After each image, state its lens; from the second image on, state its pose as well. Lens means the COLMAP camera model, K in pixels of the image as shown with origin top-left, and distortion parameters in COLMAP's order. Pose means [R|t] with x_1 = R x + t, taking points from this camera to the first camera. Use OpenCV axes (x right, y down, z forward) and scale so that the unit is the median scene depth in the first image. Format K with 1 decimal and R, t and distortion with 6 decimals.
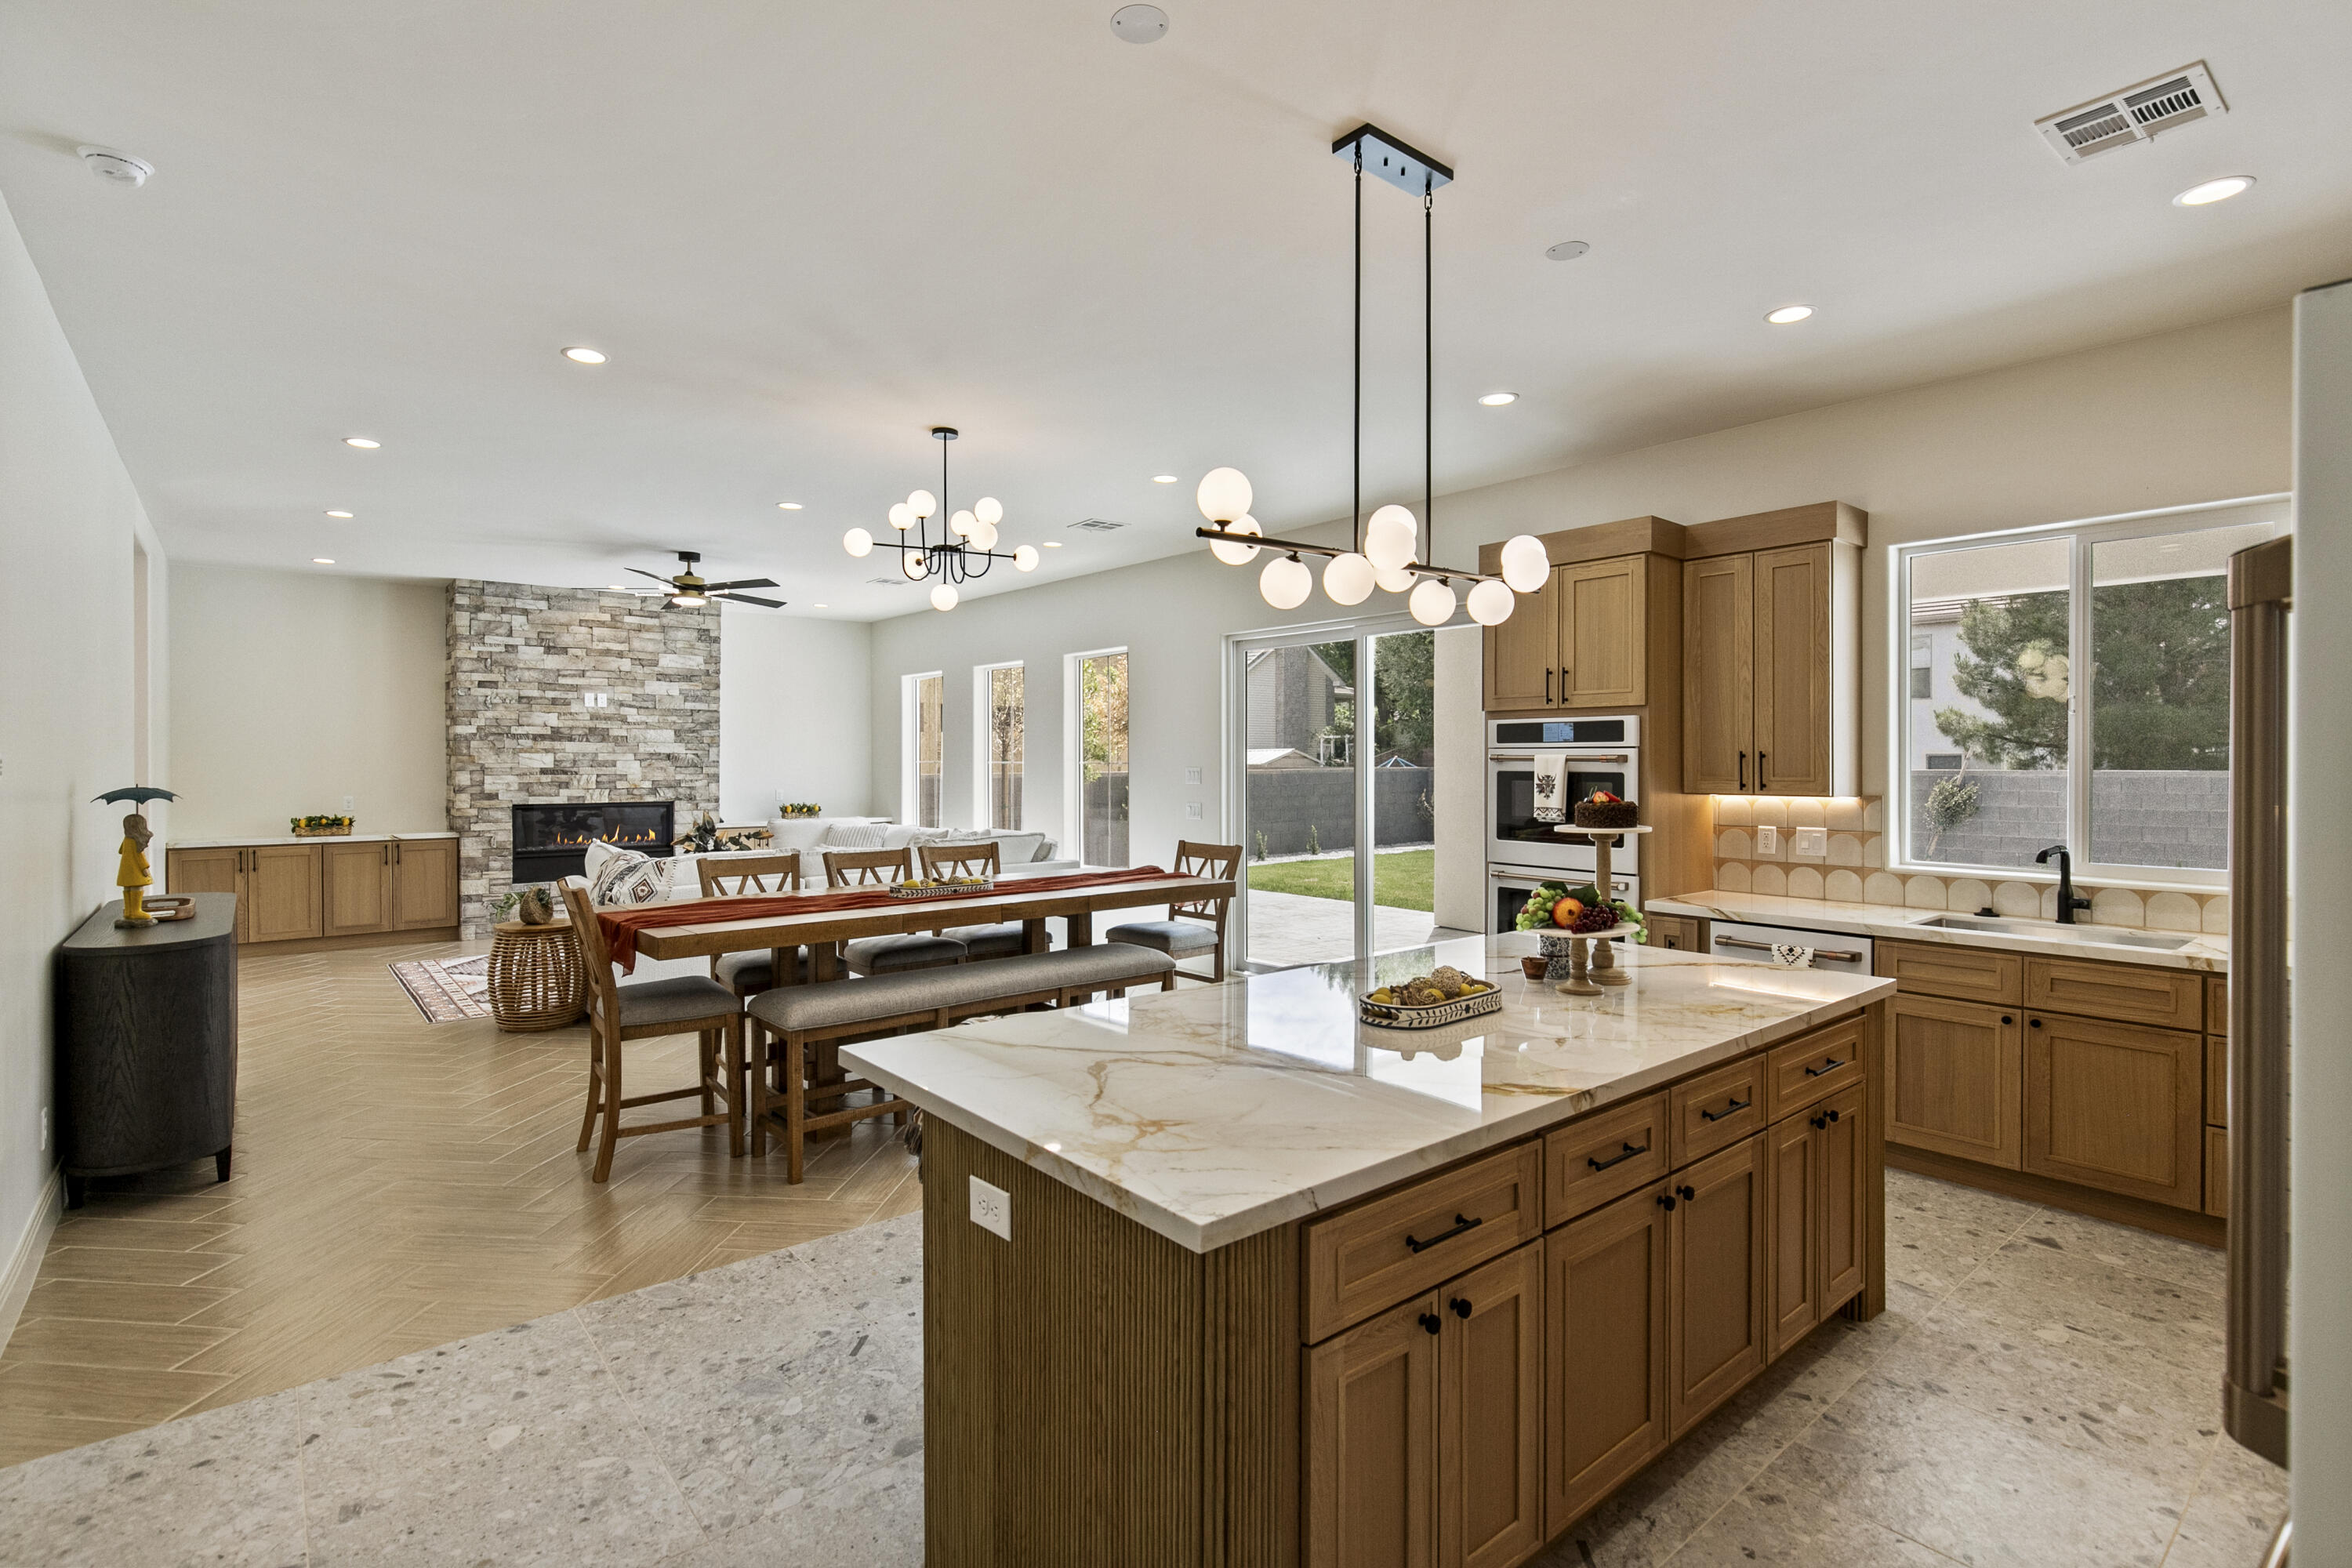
lens RADIAL K [[1113.3, 0, 1156.0], [0, 1113.3, 764.9], [0, 0, 1]] dist [0.002552, -0.003123]
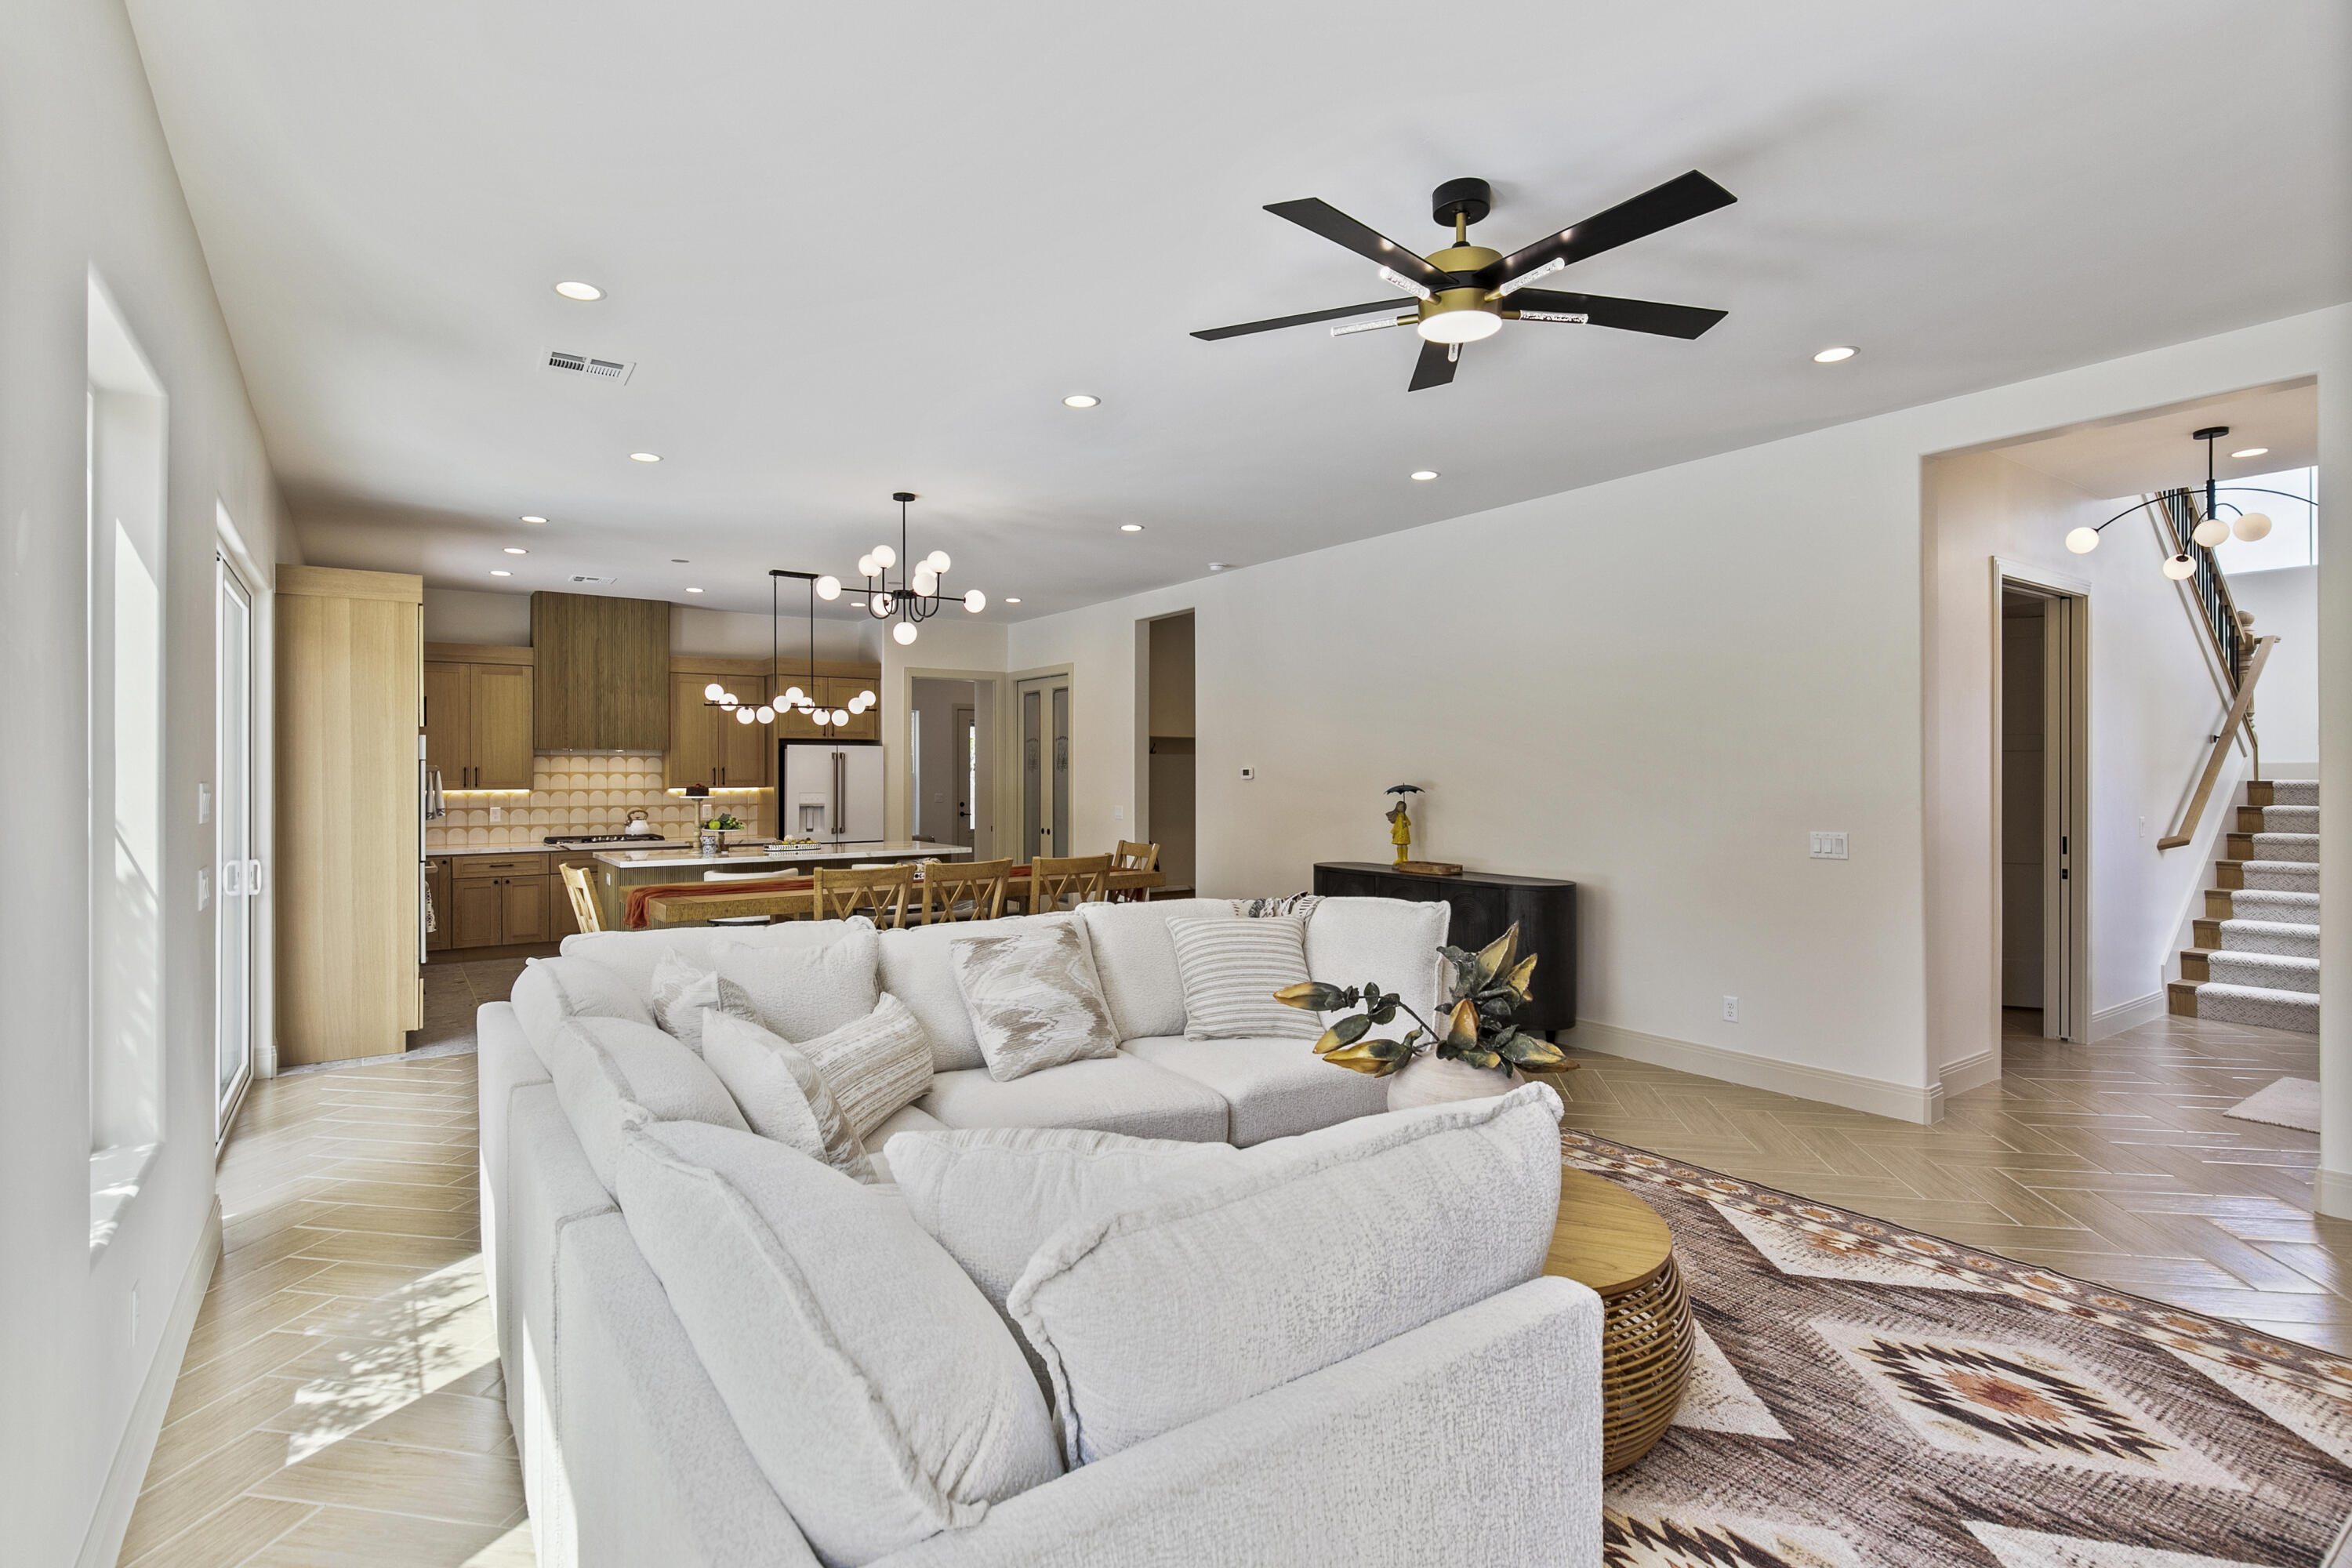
lens RADIAL K [[1113.3, 0, 1179.8], [0, 1113.3, 763.7], [0, 0, 1]] dist [0.002552, -0.003123]
pose [[-0.998636, 0.003277, 0.052117, -0.300154], [0.002972, 0.999978, -0.005923, -0.001328], [-0.052135, -0.005760, -0.998623, 1.200109]]
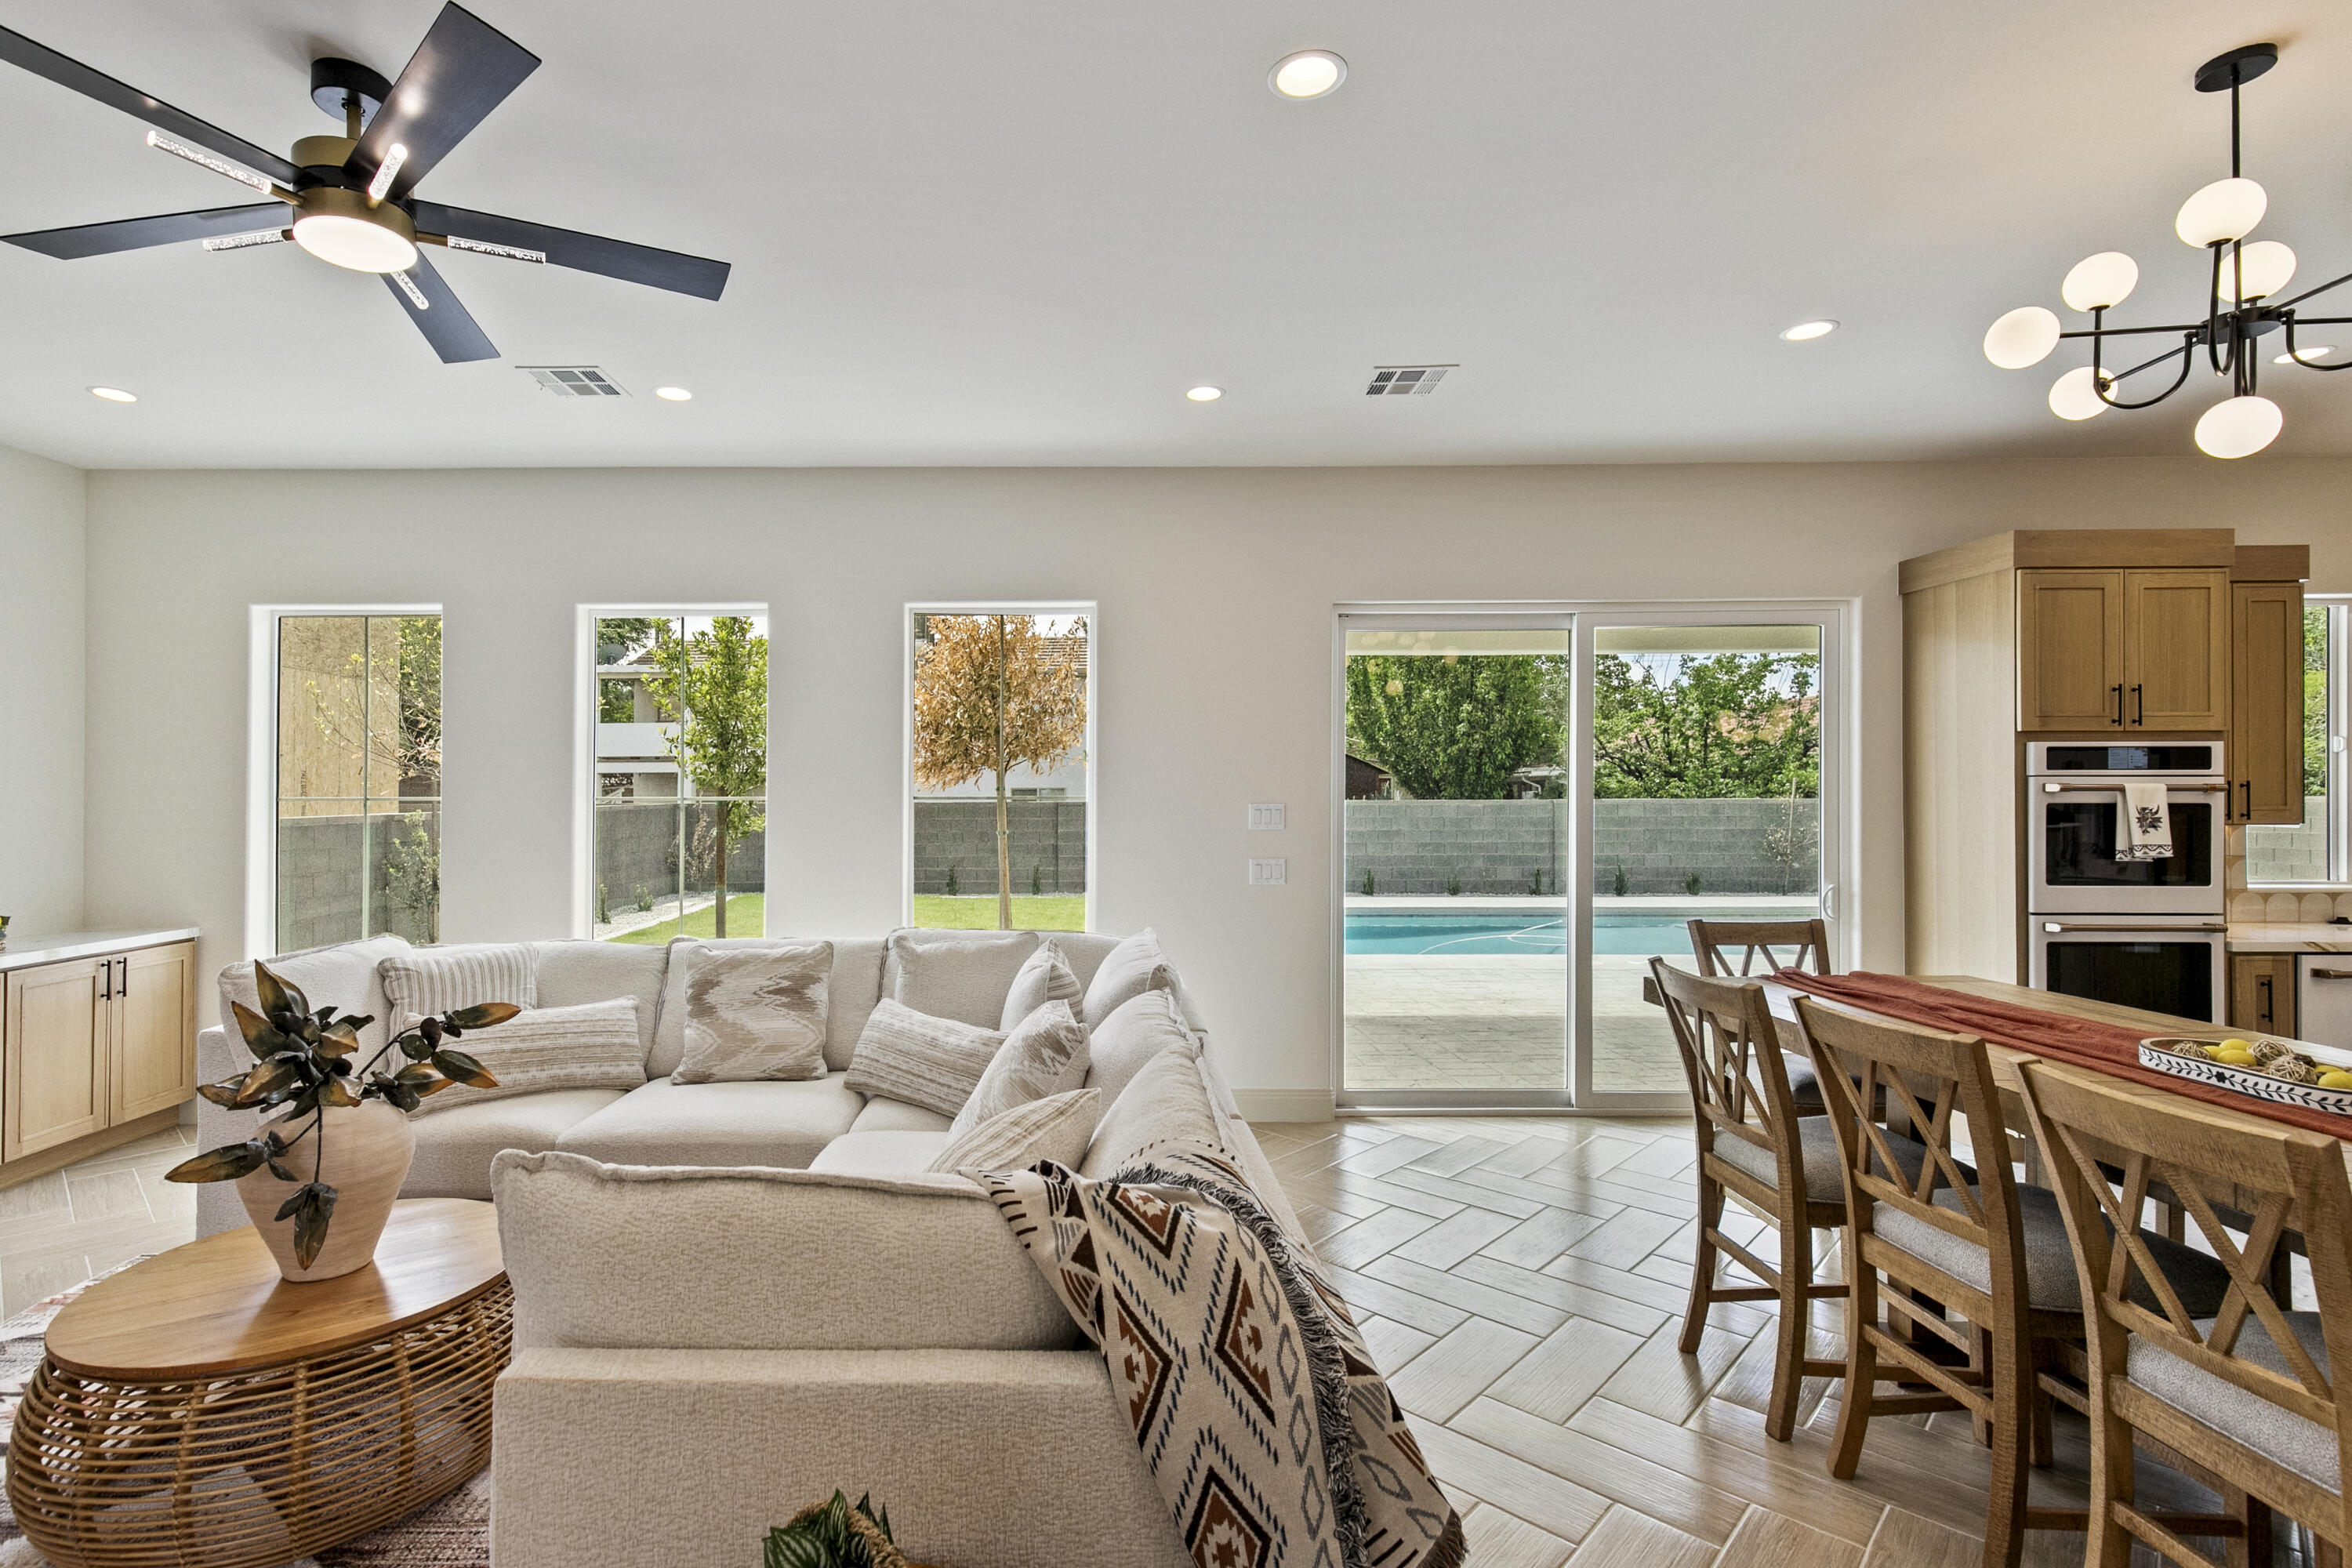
lens RADIAL K [[1075.0, 0, 1076.6], [0, 1075.0, 799.4], [0, 0, 1]] dist [0.009766, -0.001704]
pose [[0.637545, -0.002750, 0.770409, -0.450372], [0.003666, 0.999993, 0.000536, -0.000161], [-0.770405, 0.002483, 0.637550, 0.599098]]
